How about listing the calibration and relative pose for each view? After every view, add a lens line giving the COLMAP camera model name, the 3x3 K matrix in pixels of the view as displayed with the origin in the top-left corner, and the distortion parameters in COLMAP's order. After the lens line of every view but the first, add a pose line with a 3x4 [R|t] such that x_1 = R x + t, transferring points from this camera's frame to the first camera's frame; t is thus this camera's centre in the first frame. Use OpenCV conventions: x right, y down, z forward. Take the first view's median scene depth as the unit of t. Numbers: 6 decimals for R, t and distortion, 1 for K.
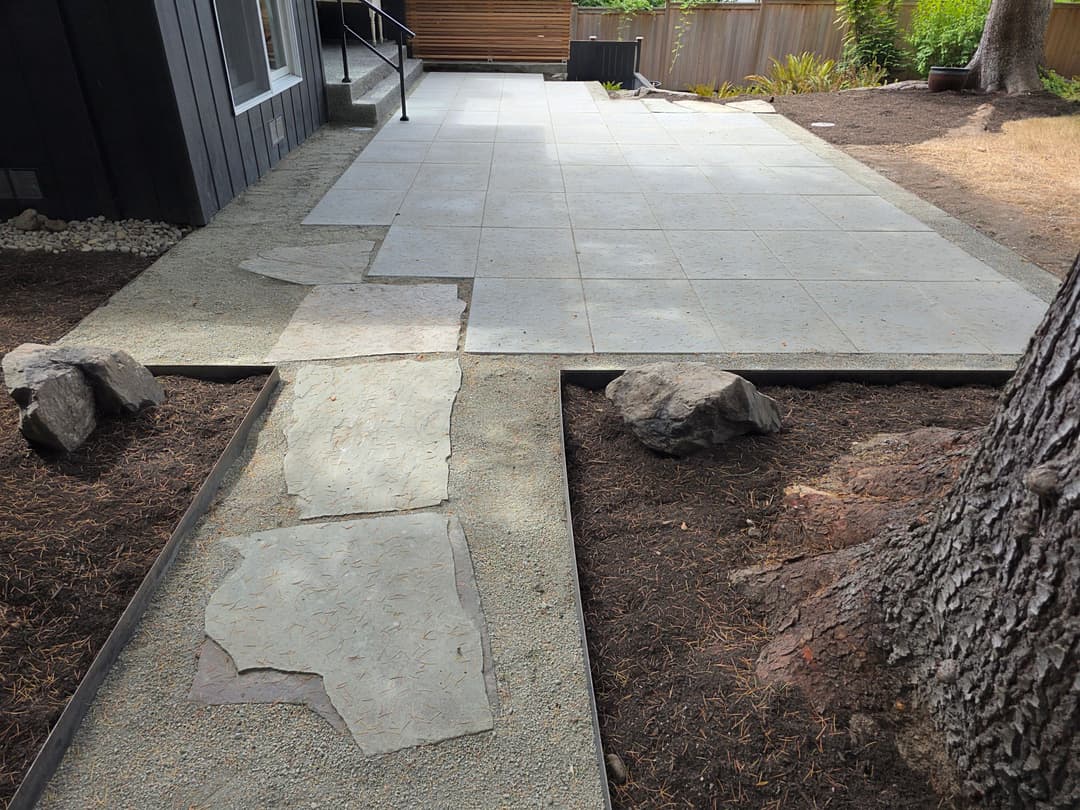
lens RADIAL K [[731.6, 0, 540.0], [0, 731.6, 405.0], [0, 0, 1]] dist [0.076434, -0.069197]
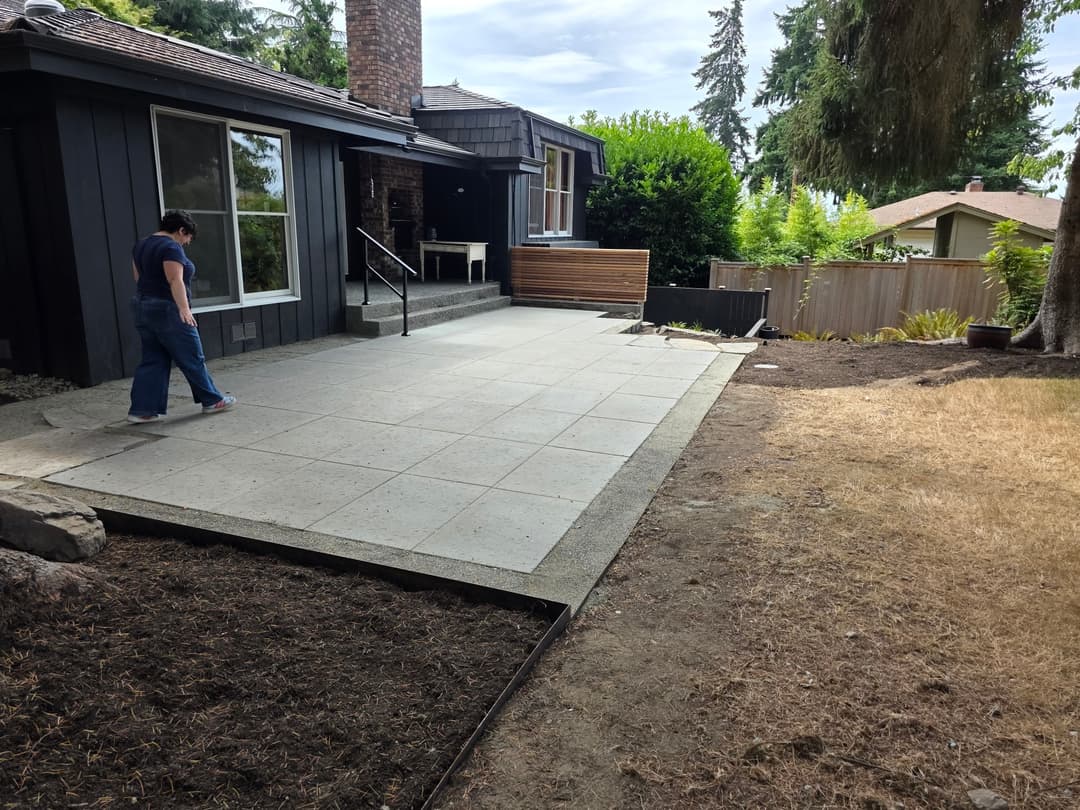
lens RADIAL K [[731.6, 0, 540.0], [0, 731.6, 405.0], [0, 0, 1]] dist [0.076434, -0.069197]
pose [[0.926124, 0.094372, -0.365225, 0.582177], [-0.198757, 0.944980, -0.259824, -0.016042], [0.320610, 0.313220, 0.893925, 0.050353]]
